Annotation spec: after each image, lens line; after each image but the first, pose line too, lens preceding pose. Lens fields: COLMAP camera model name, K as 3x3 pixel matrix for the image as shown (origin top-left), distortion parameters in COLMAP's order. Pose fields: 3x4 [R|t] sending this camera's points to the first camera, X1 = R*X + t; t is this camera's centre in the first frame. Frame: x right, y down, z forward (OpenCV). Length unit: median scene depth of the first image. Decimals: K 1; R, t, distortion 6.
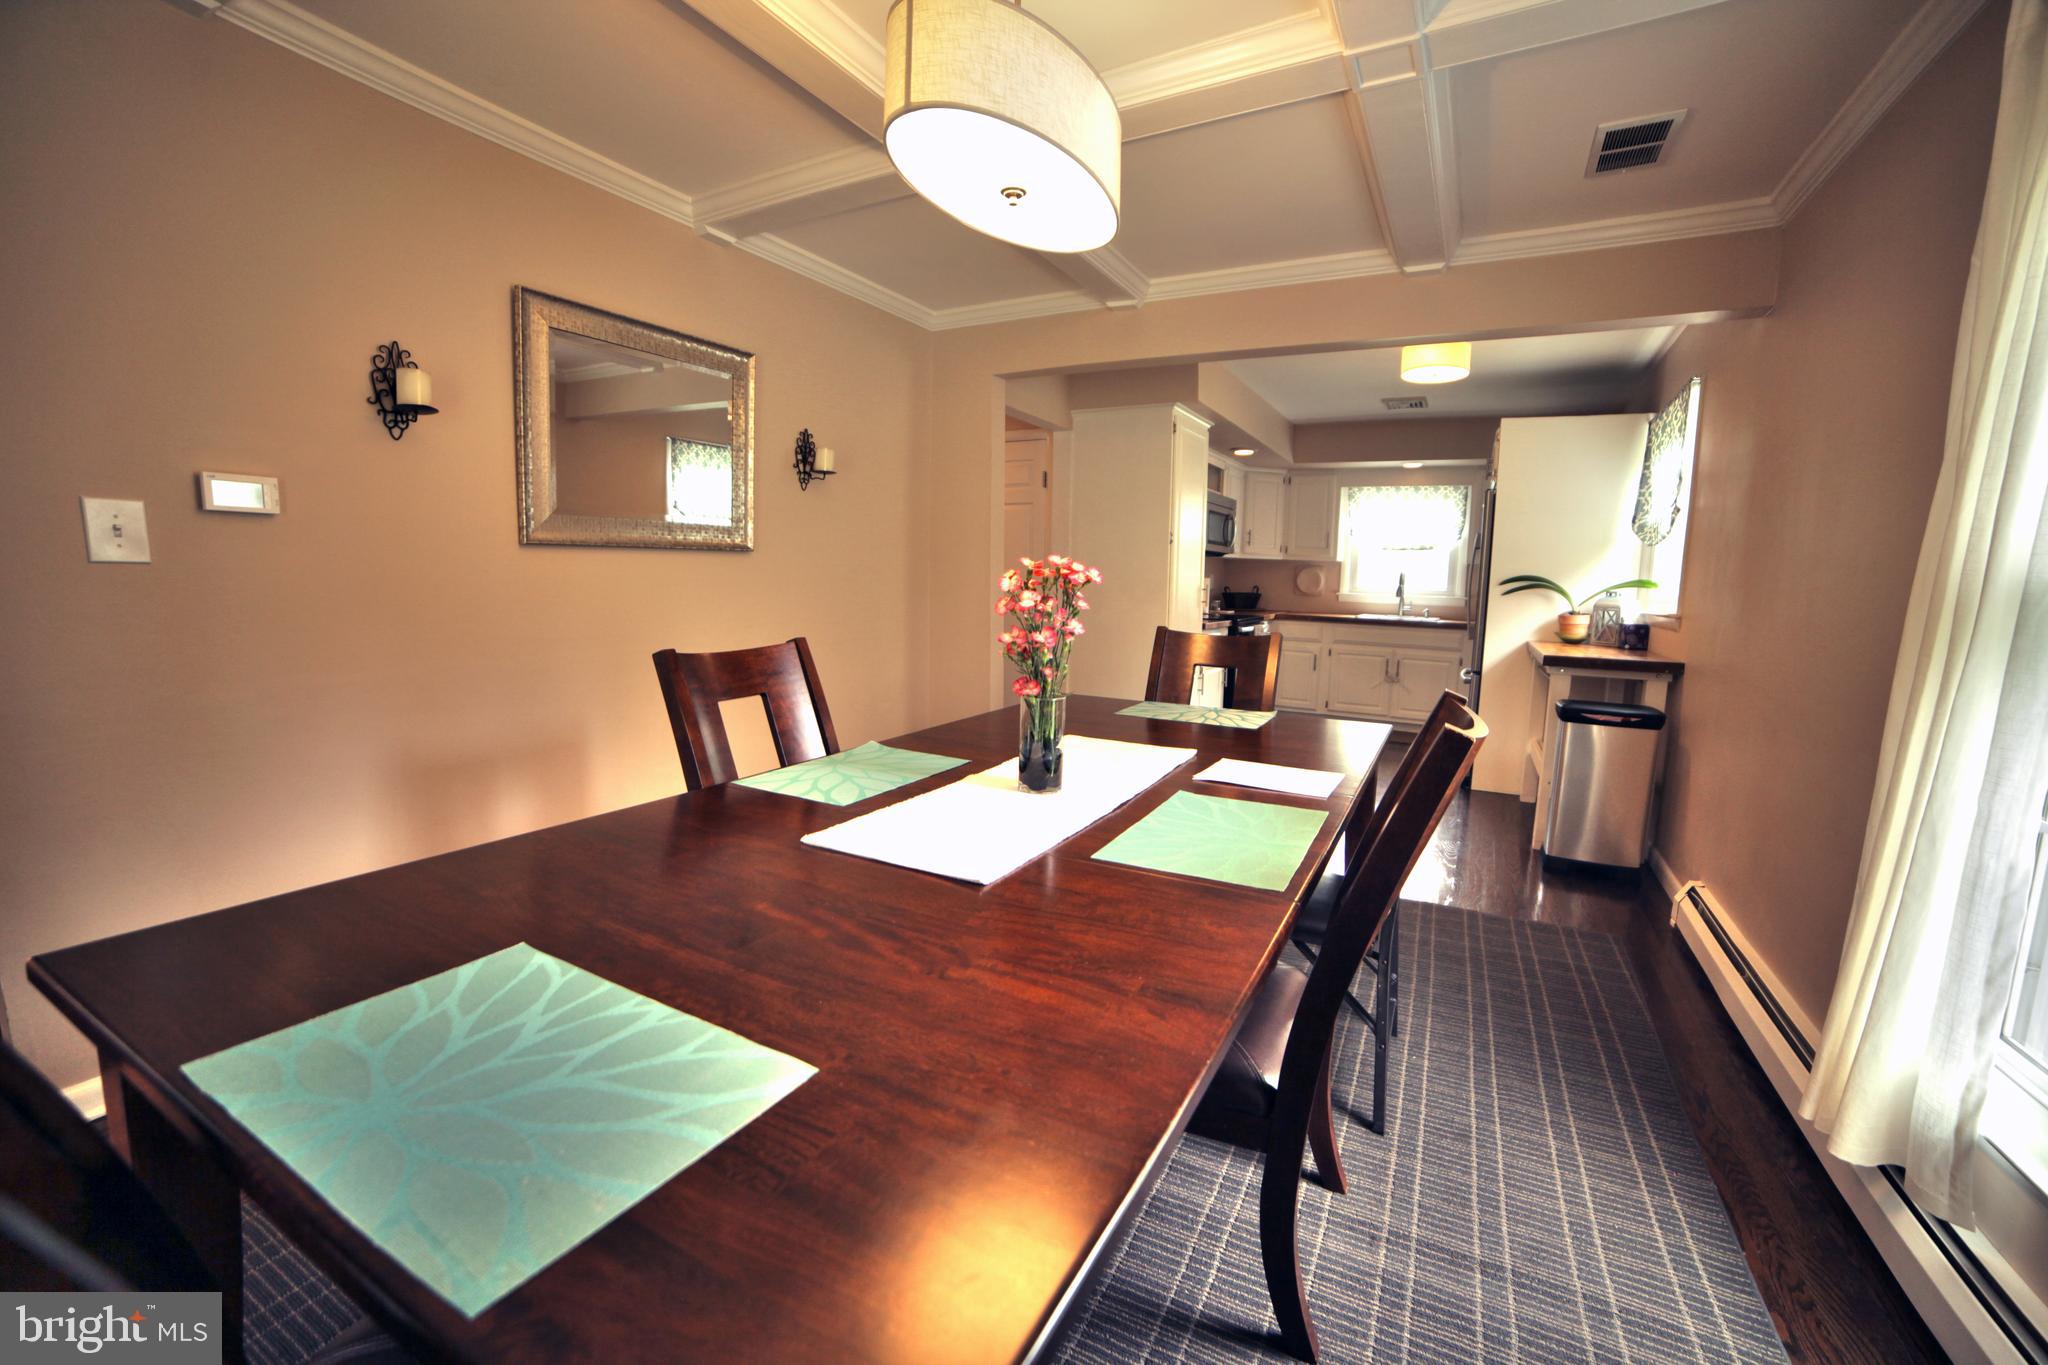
lens RADIAL K [[824.4, 0, 1042.6], [0, 824.4, 688.7], [0, 0, 1]] dist [-0.103232, 0.034402]
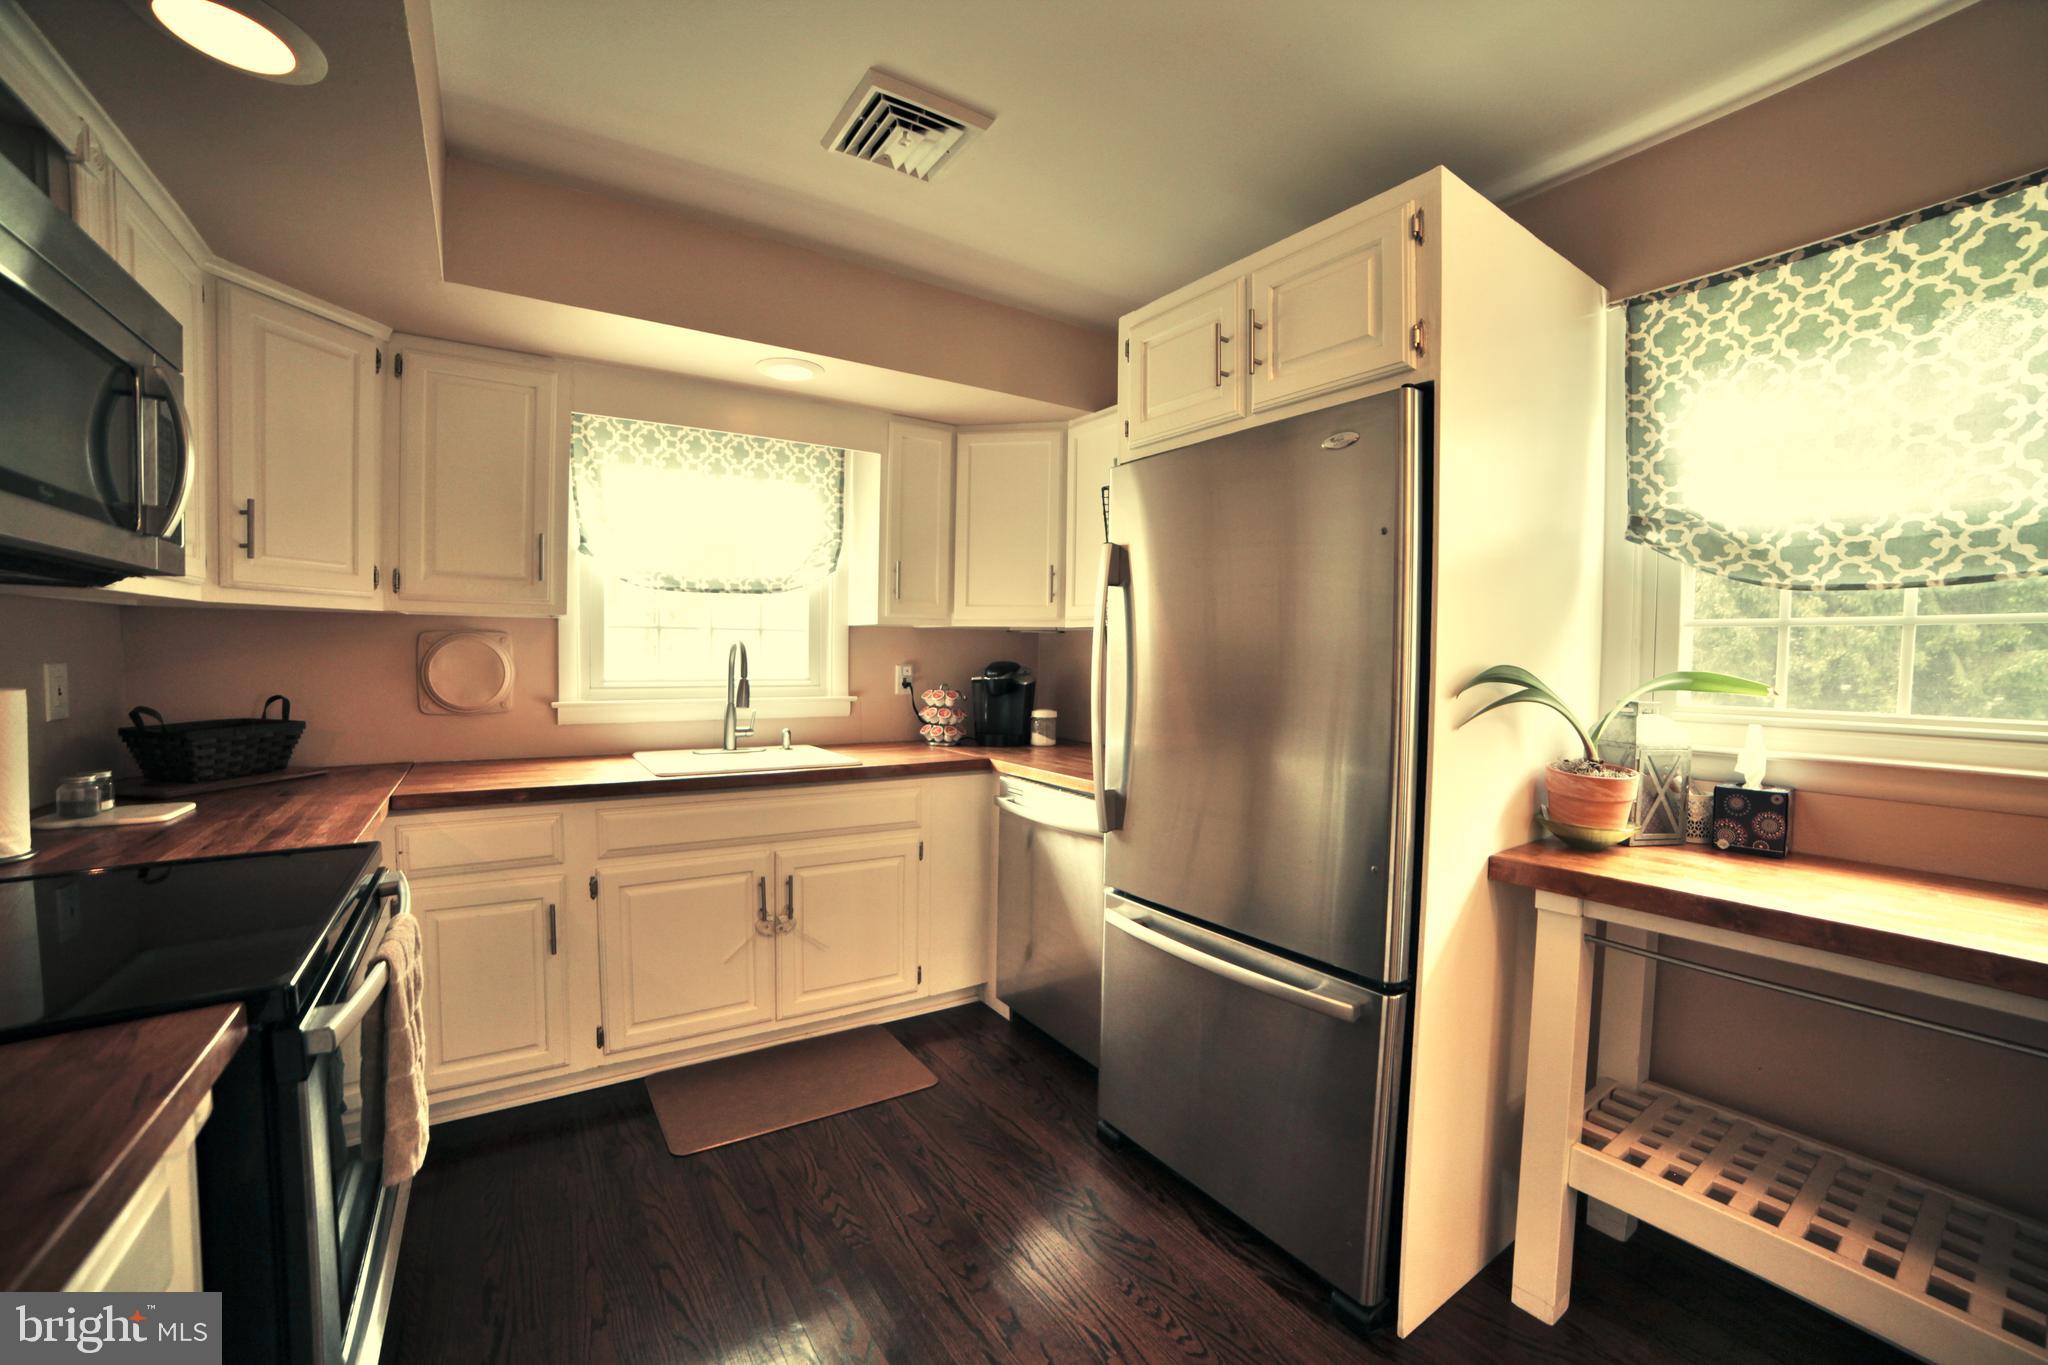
lens RADIAL K [[824.4, 0, 1042.6], [0, 824.4, 688.7], [0, 0, 1]] dist [-0.103232, 0.034402]
pose [[0.469027, -0.053144, 0.881584, 0.153088], [0.120508, 0.992703, -0.004272, -0.101037], [-0.874924, 0.108242, 0.472008, 0.667390]]
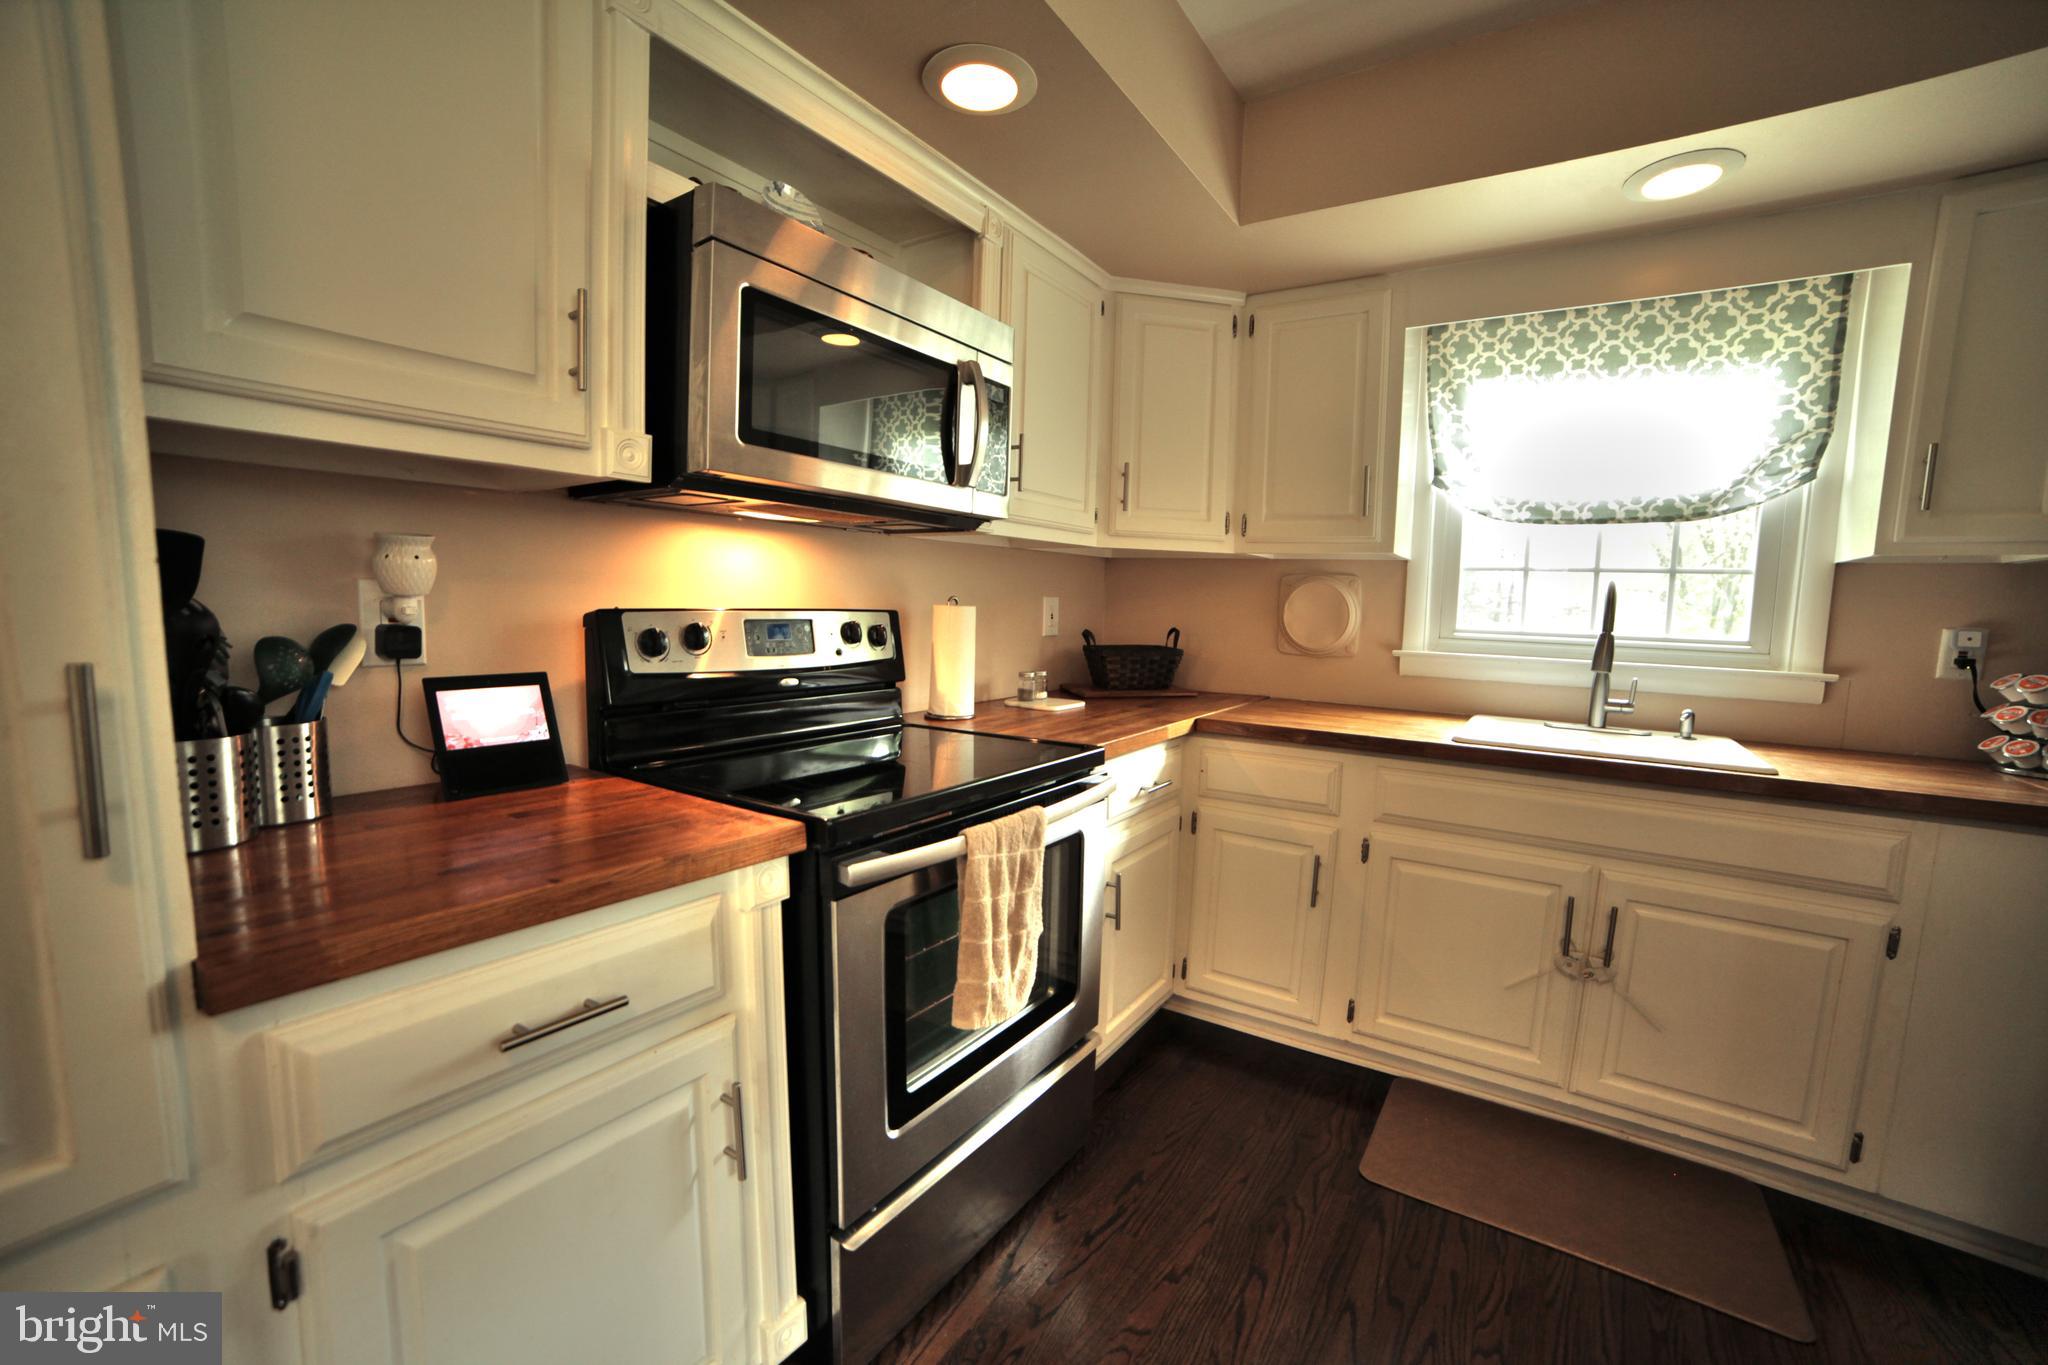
lens RADIAL K [[824.4, 0, 1042.6], [0, 824.4, 688.7], [0, 0, 1]] dist [-0.103232, 0.034402]
pose [[0.995207, 0.013894, -0.096795, 0.257760], [-0.017648, 0.999121, -0.038031, -0.090366], [0.096182, 0.039557, 0.994577, 0.677420]]
